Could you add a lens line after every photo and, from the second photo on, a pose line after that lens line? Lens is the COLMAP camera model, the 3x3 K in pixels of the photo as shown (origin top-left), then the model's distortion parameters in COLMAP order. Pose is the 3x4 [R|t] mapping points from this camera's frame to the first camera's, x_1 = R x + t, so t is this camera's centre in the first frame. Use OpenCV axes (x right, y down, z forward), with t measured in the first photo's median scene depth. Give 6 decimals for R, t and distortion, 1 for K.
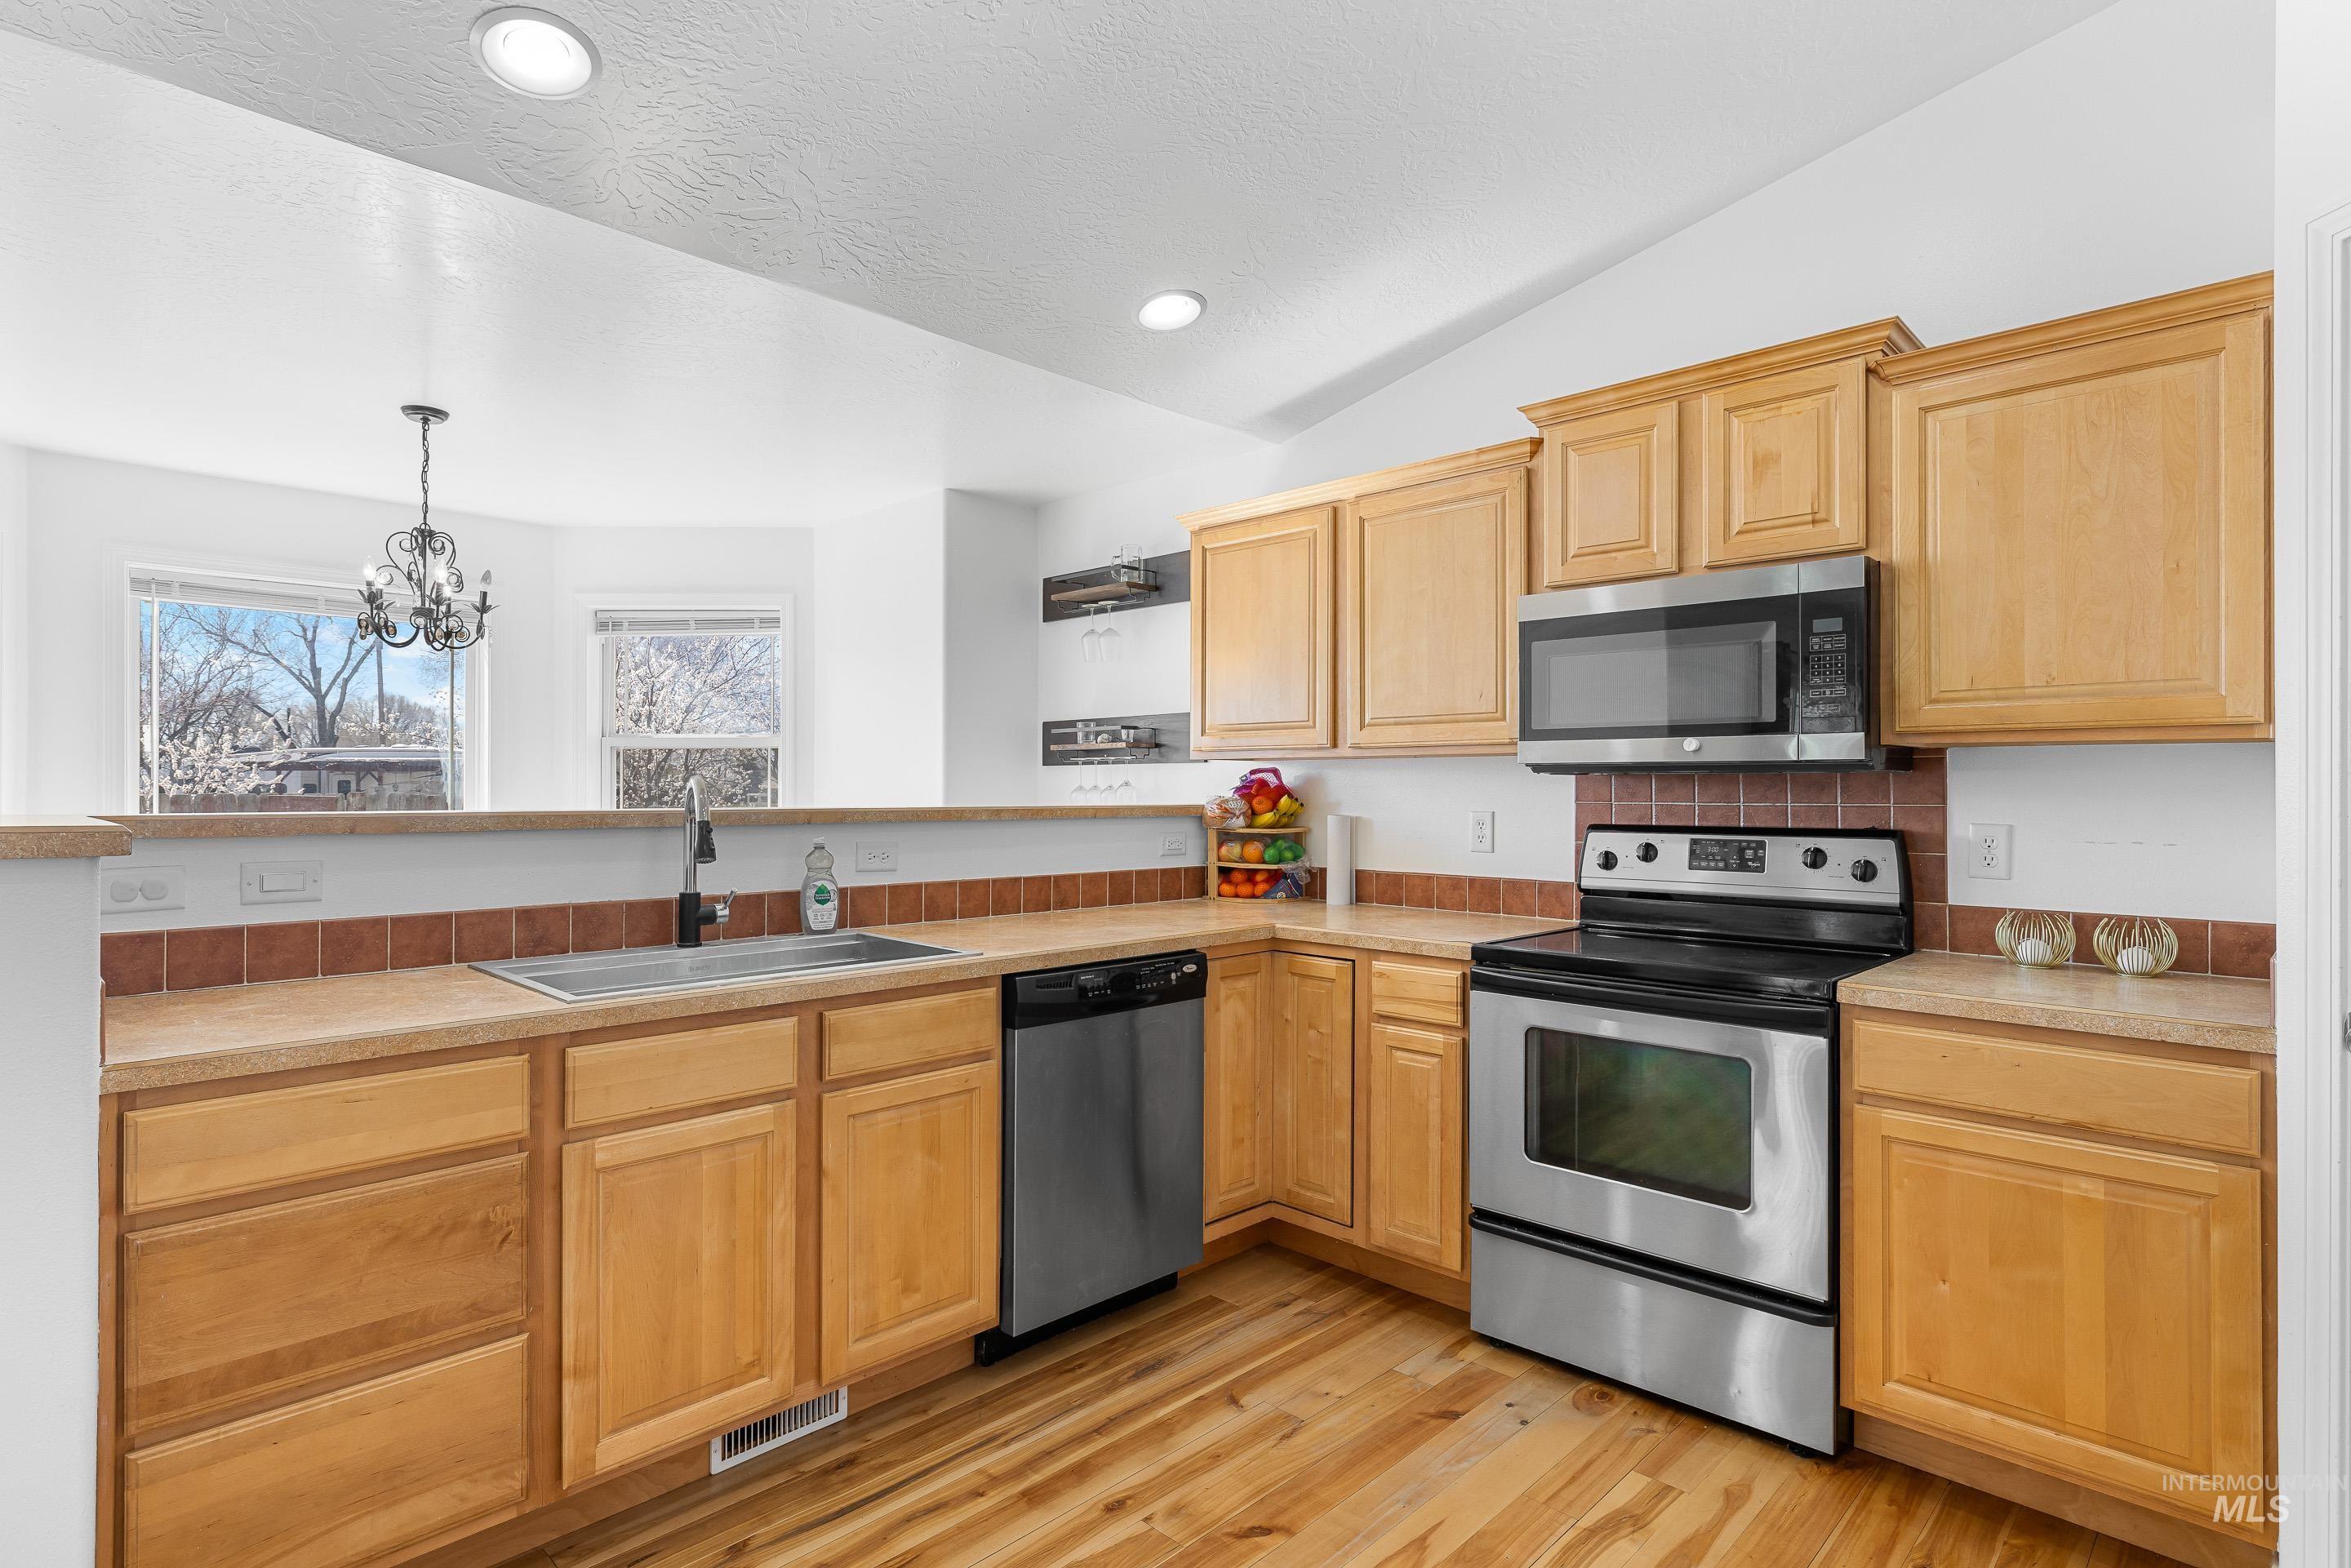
lens RADIAL K [[1171.4, 0, 1171.6], [0, 1171.4, 781.8], [0, 0, 1]] dist [0.000848, -0.000936]
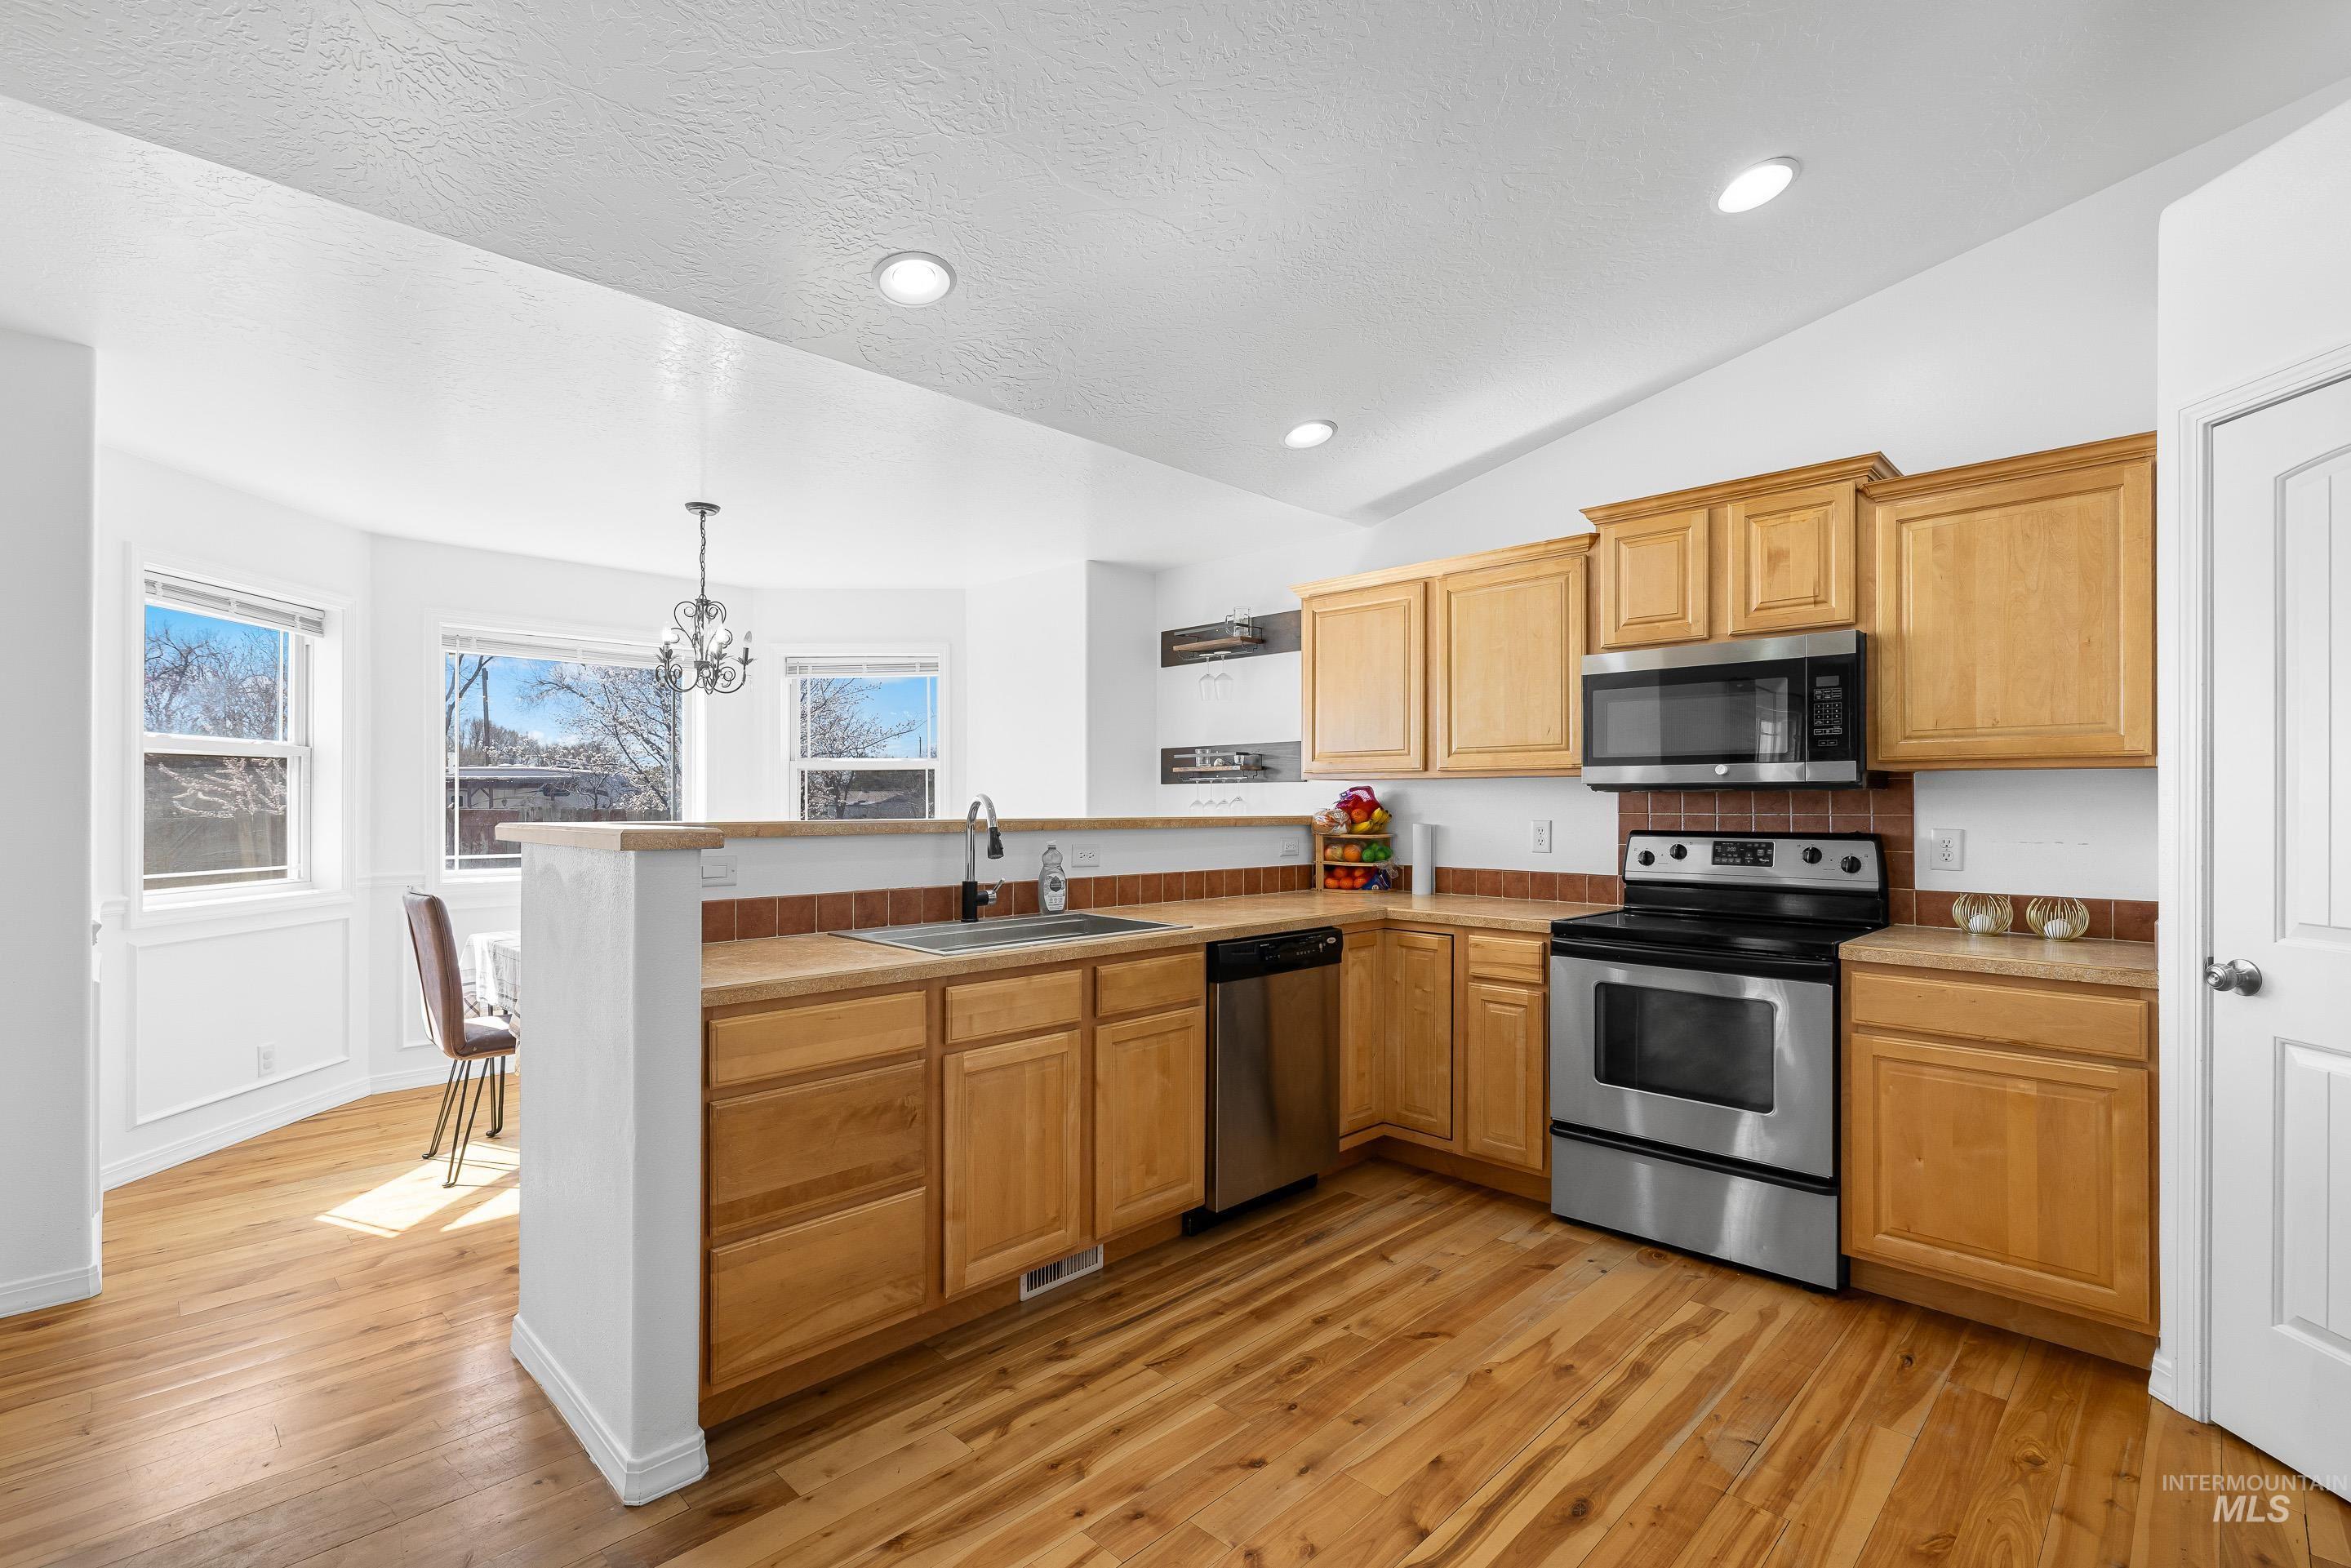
lens RADIAL K [[1052.9, 0, 1175.0], [0, 1052.9, 797.8], [0, 0, 1]] dist [-0.000308, -0.000318]
pose [[0.999990, -0.000939, -0.004475, -0.176247], [0.000945, 0.999999, 0.001437, -0.002144], [0.004473, -0.001441, 0.999989, -0.202874]]
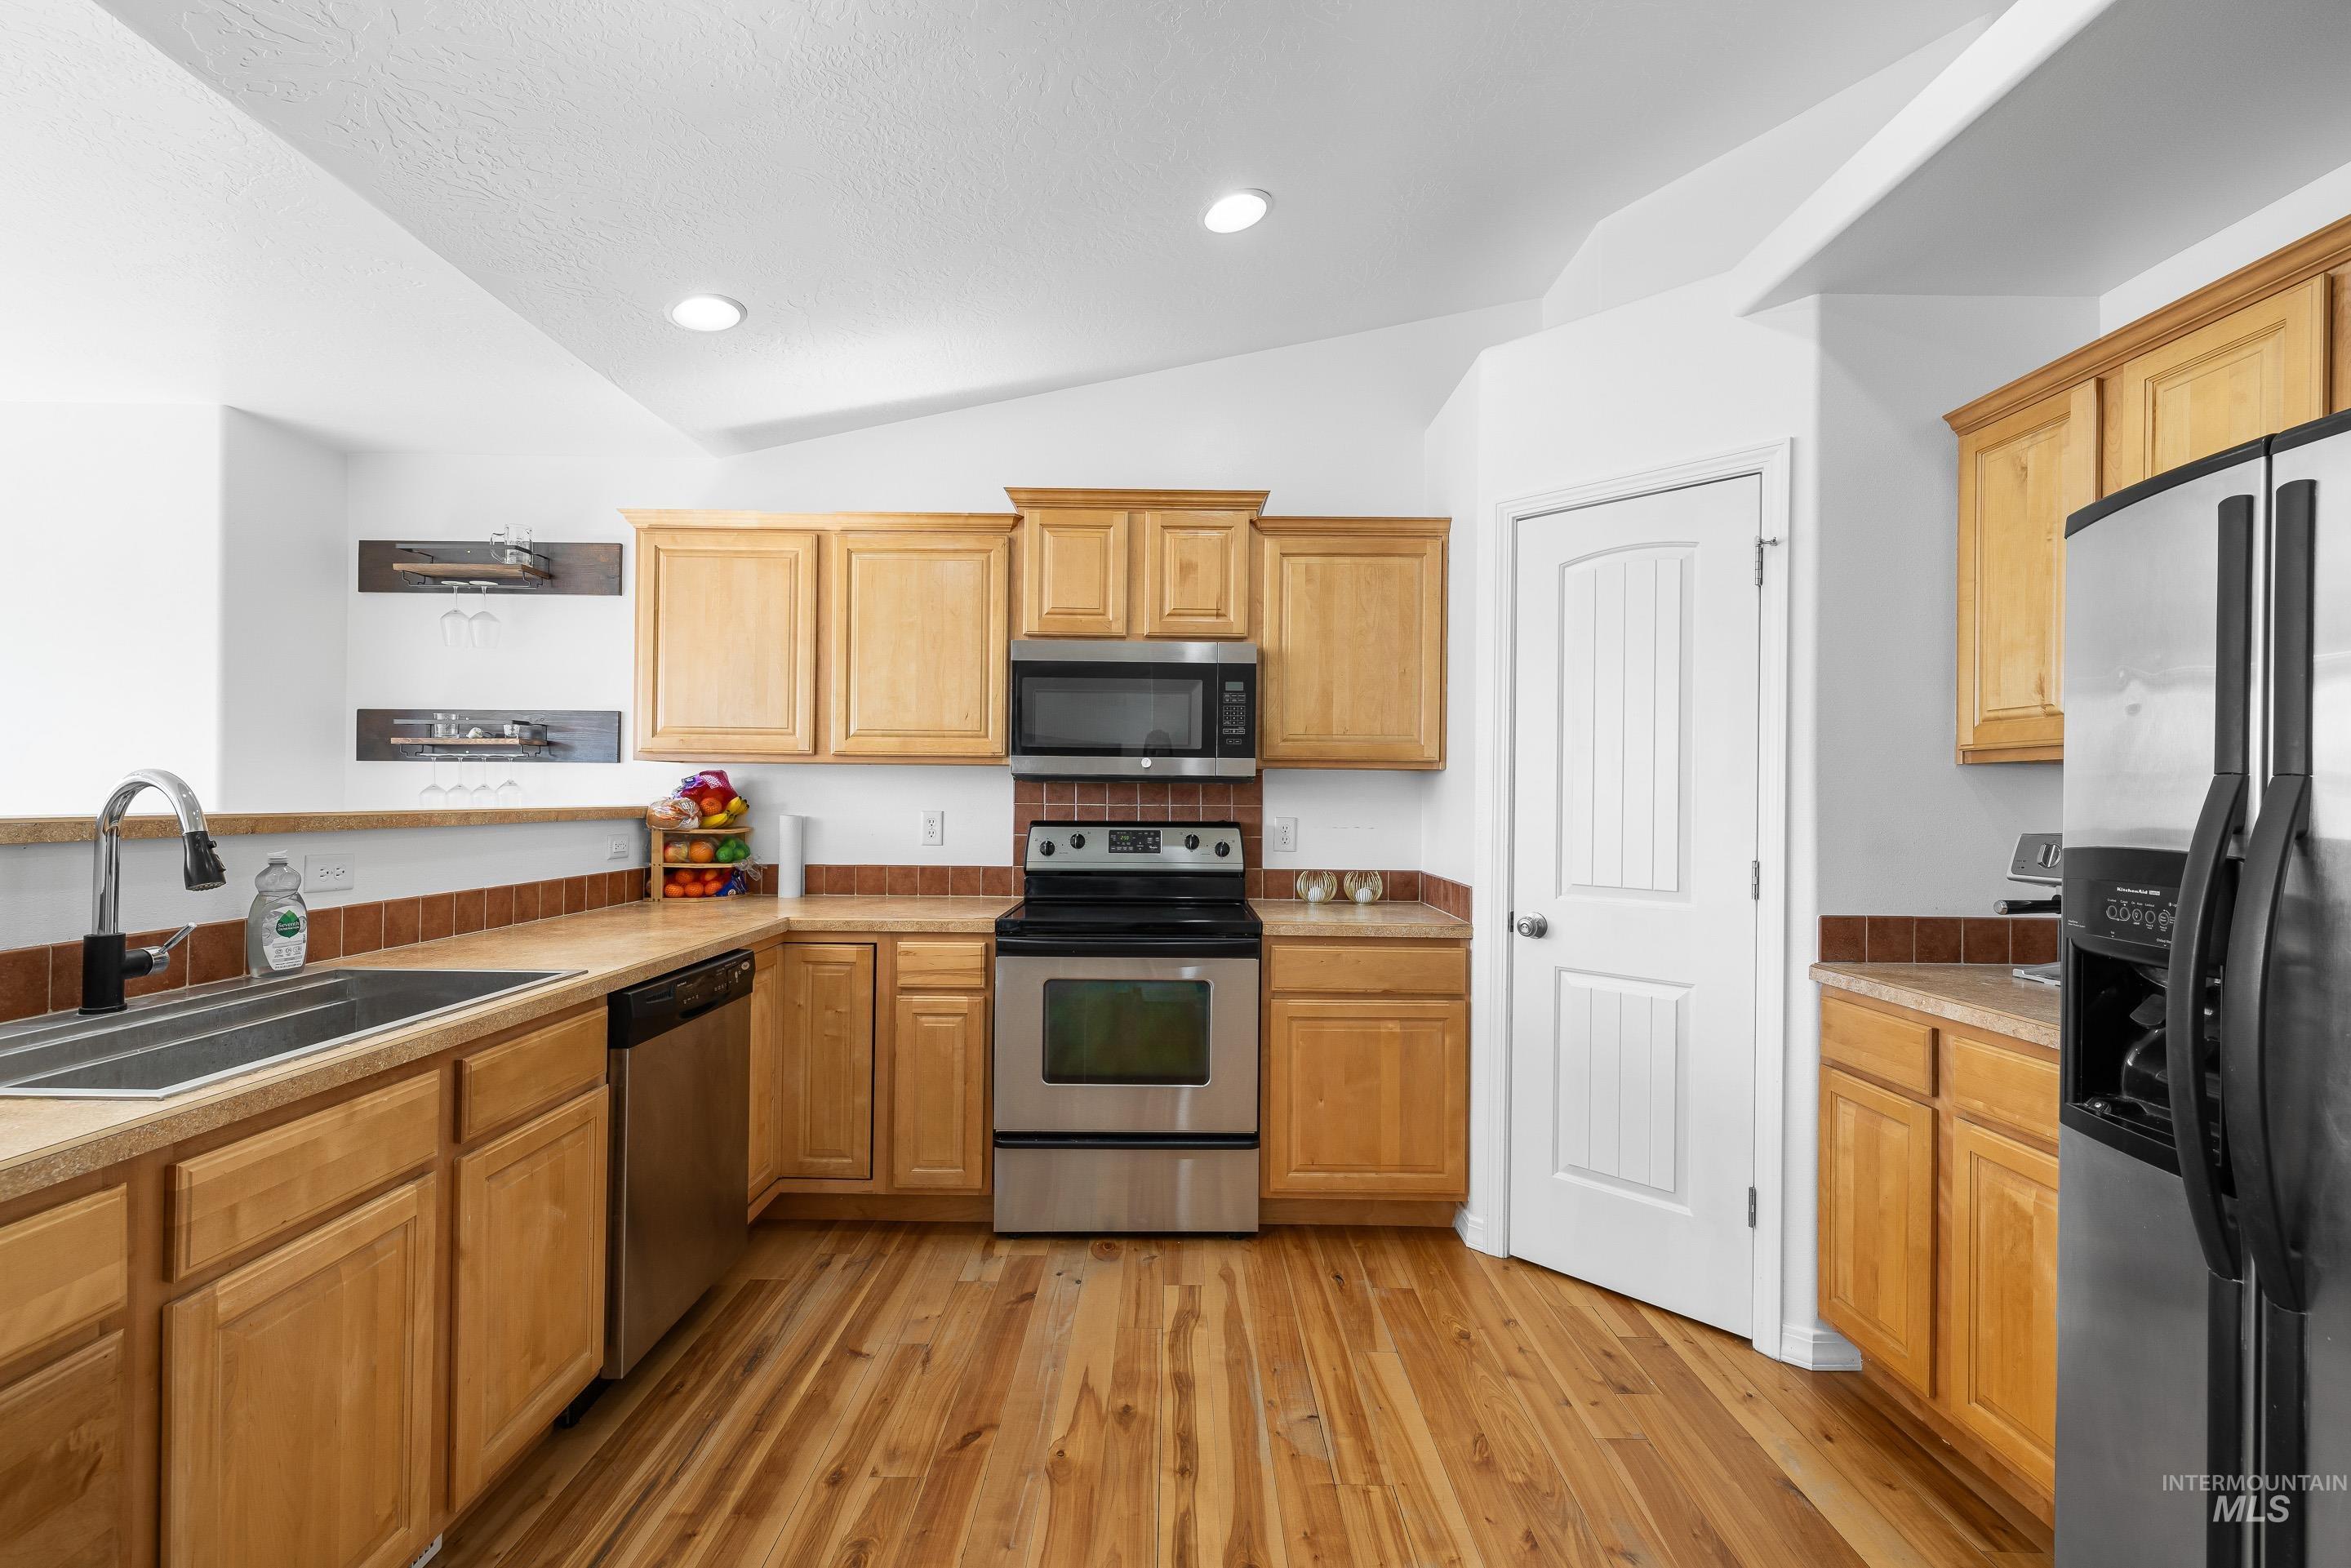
lens RADIAL K [[1007.4, 0, 1163.5], [0, 1007.4, 790.8], [0, 0, 1]] dist [0.003584, -0.000959]
pose [[0.718577, 0.008235, 0.695399, -0.386445], [-0.012936, 0.999915, 0.001527, -0.000451], [-0.695327, -0.010093, 0.718623, 0.128398]]
